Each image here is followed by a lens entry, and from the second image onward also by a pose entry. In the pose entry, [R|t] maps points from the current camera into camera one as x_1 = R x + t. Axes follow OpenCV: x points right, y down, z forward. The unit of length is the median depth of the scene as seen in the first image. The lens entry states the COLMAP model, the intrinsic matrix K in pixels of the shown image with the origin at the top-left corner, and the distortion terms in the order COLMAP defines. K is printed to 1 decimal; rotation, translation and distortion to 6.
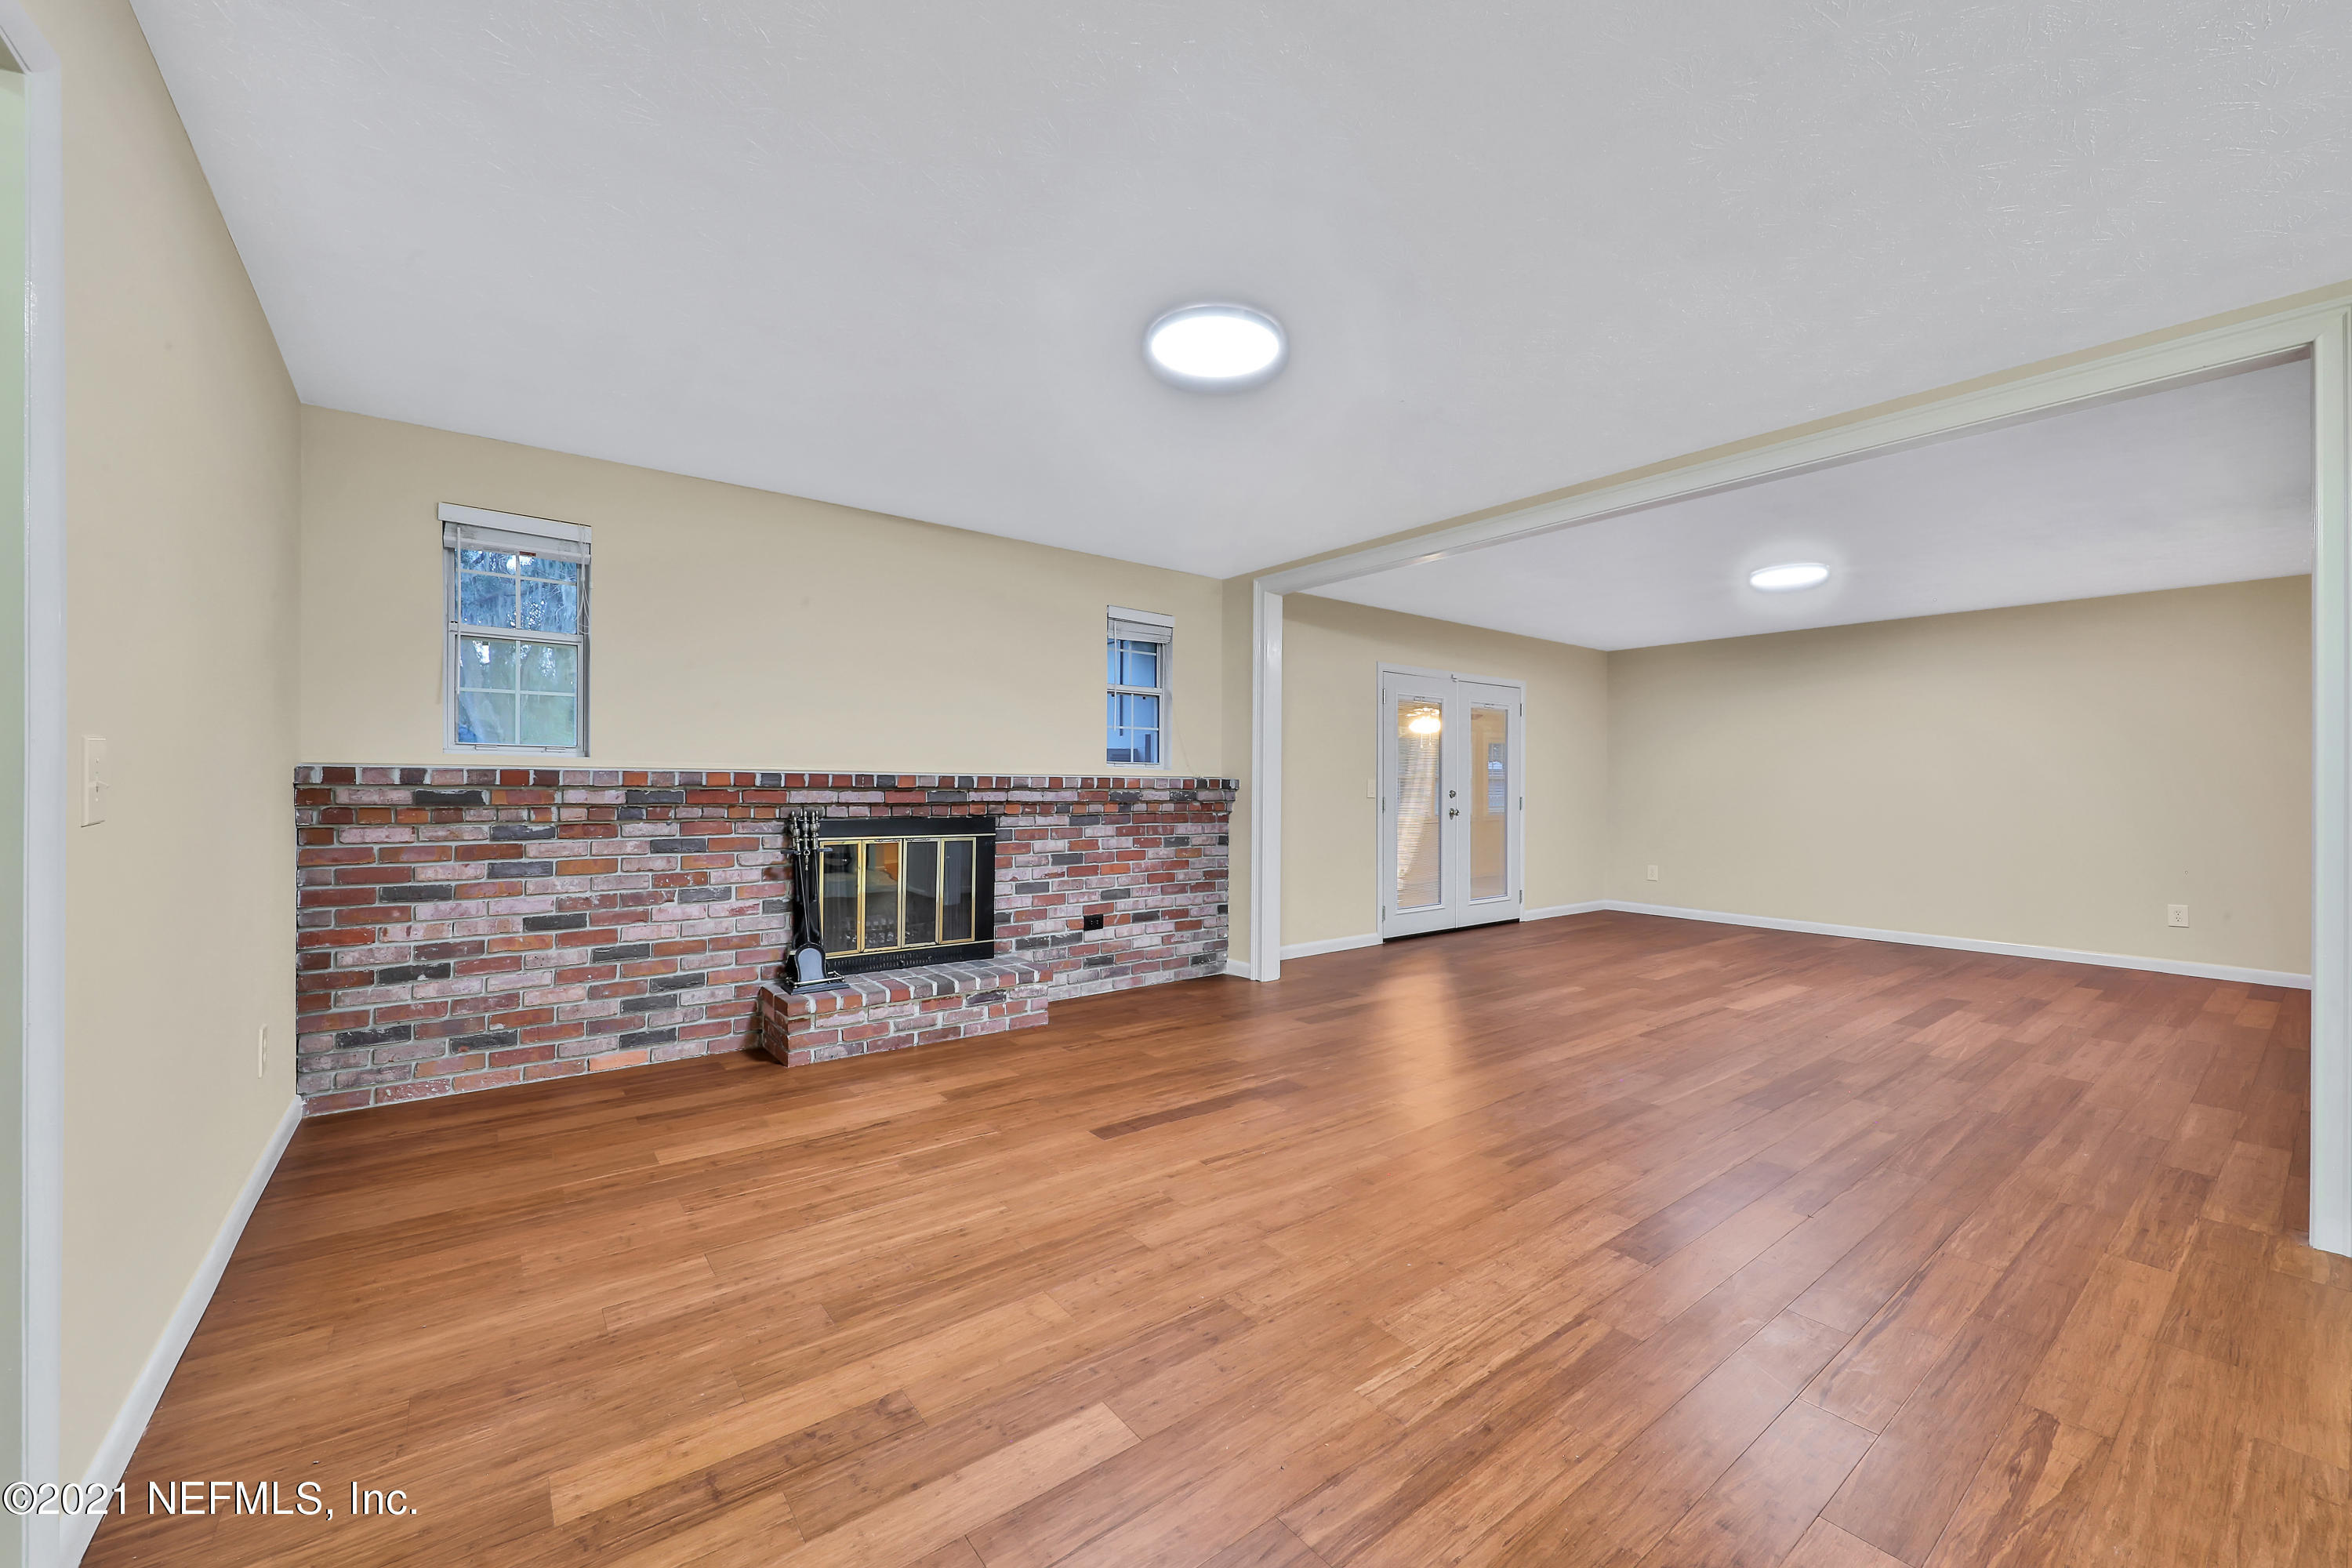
lens RADIAL K [[916.2, 0, 1167.2], [0, 916.2, 786.9], [0, 0, 1]] dist [0.003446, 0.000157]
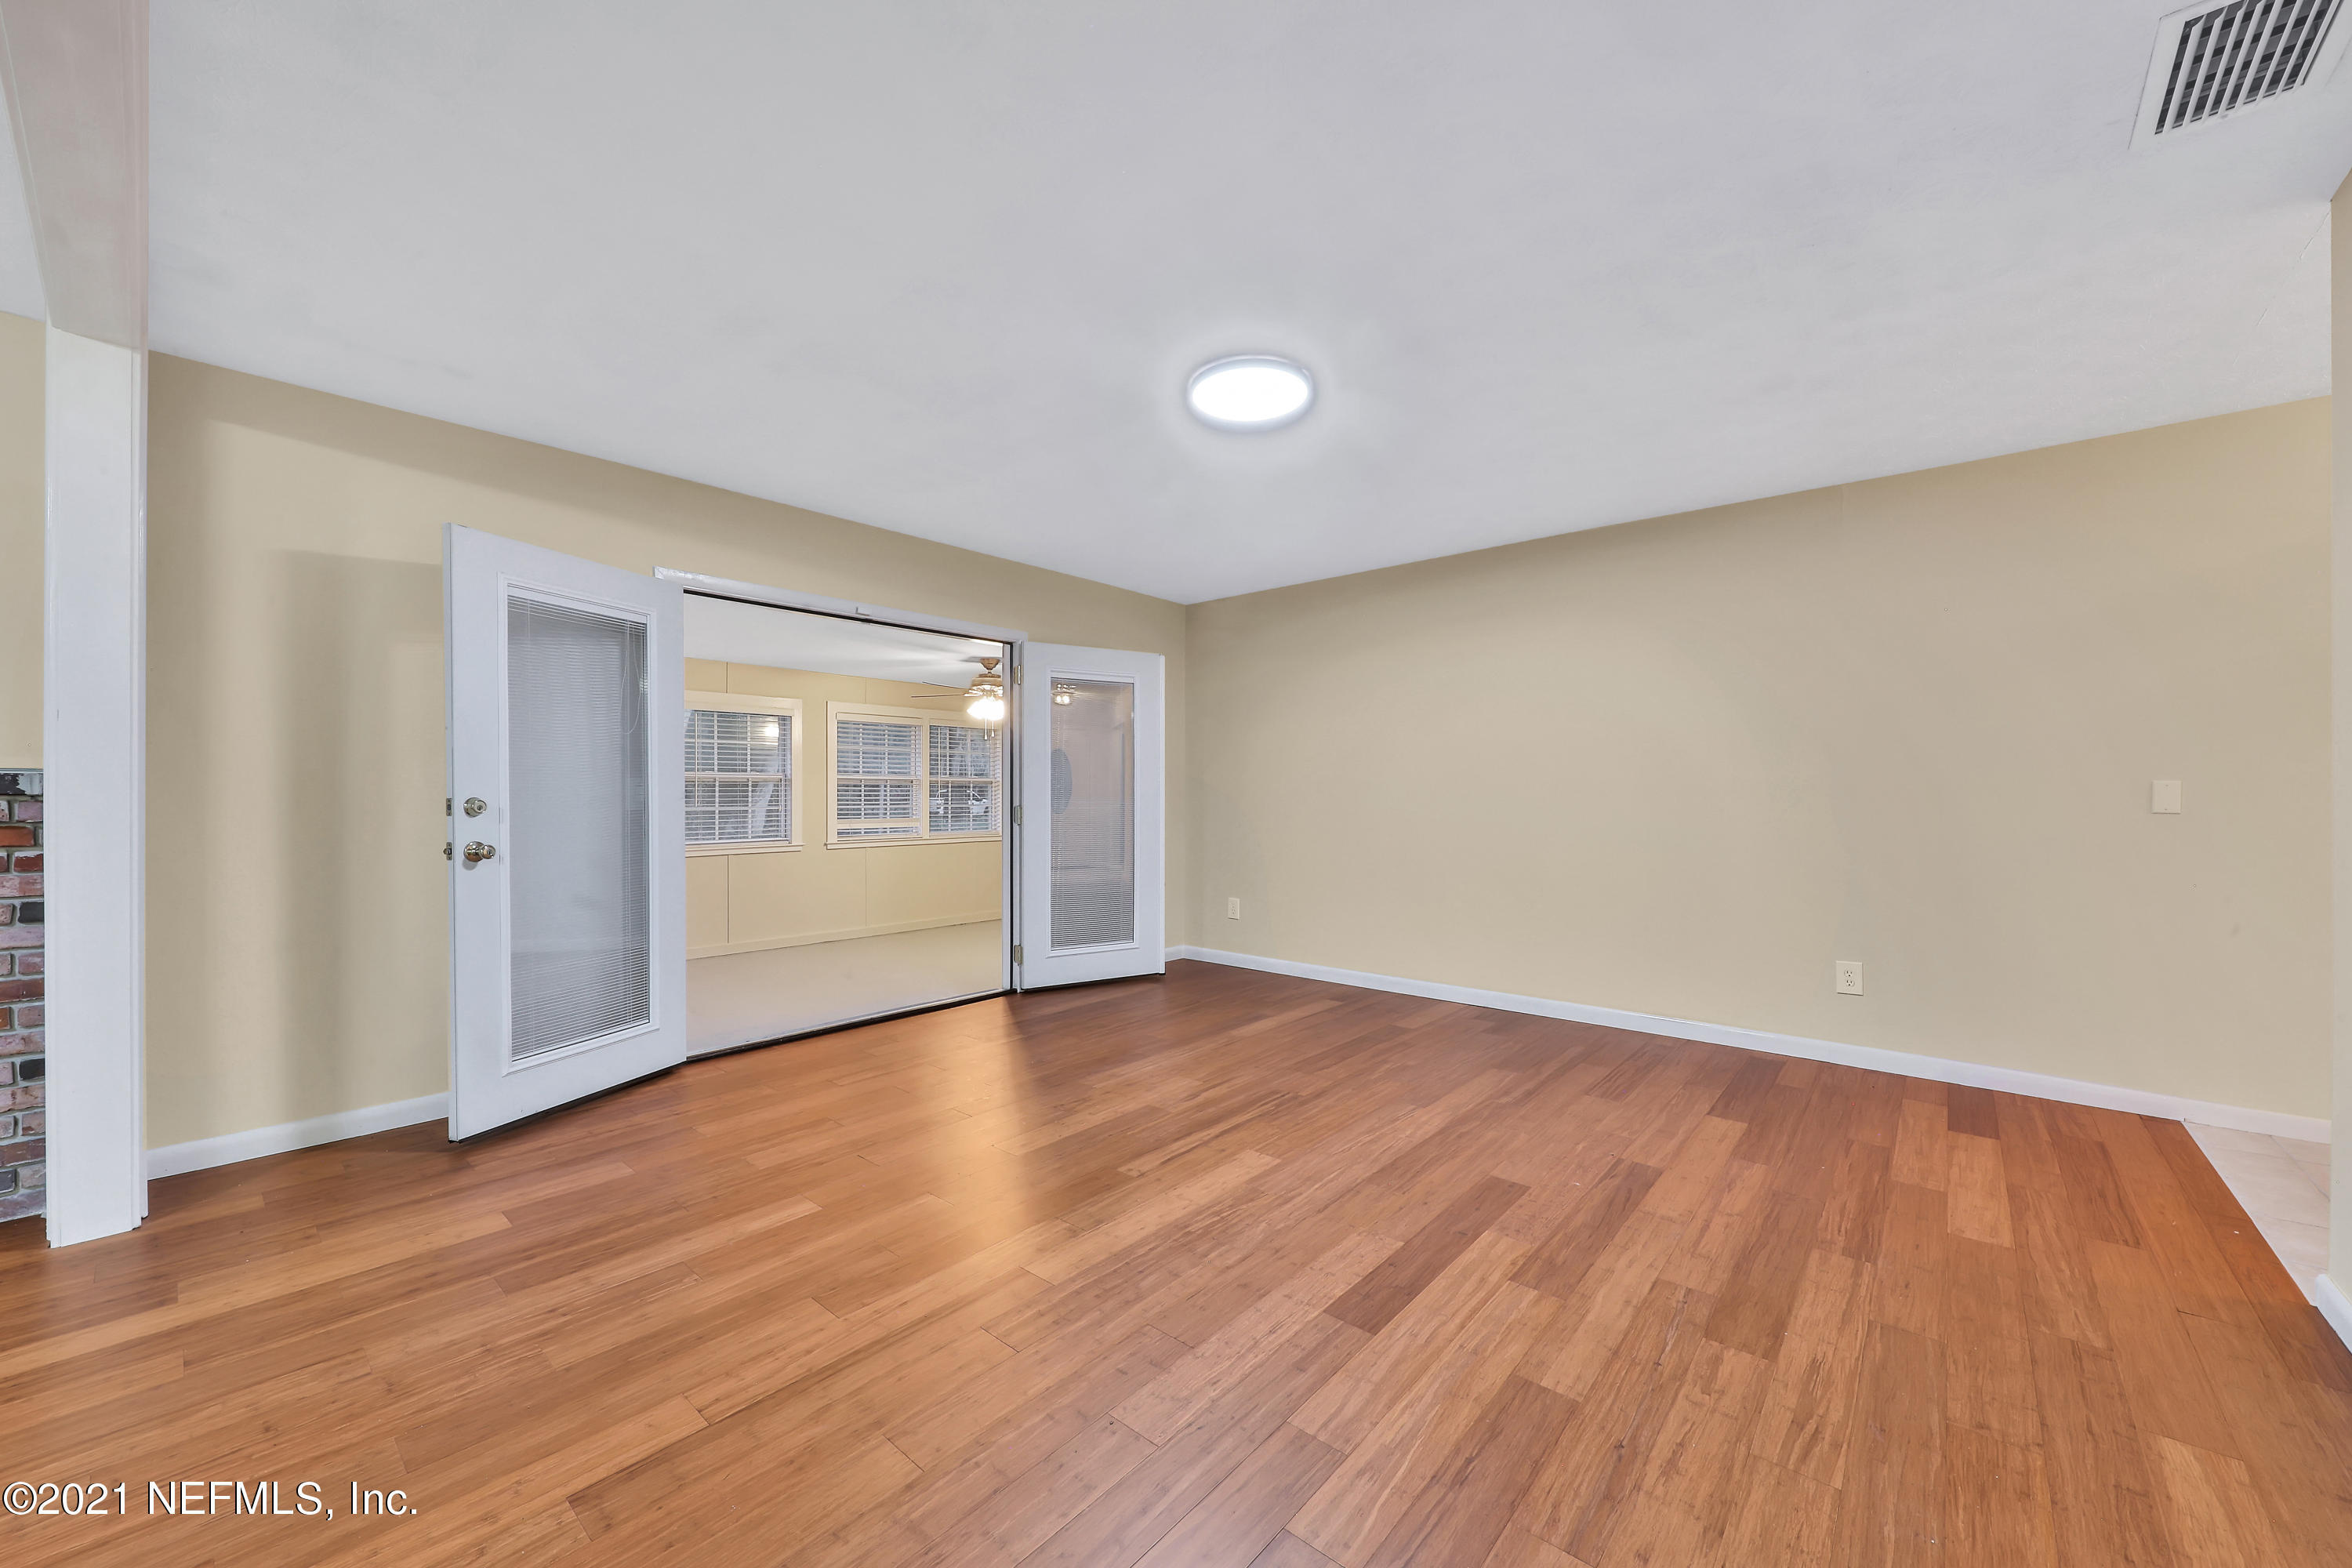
lens RADIAL K [[857.8, 0, 1184.7], [0, 857.8, 789.3], [0, 0, 1]] dist [0.000488, -0.000018]
pose [[0.983565, -0.001986, 0.180544, 0.516528], [0.002357, 0.999996, -0.001844, 0.000694], [-0.180540, 0.002239, 0.983565, 0.478689]]
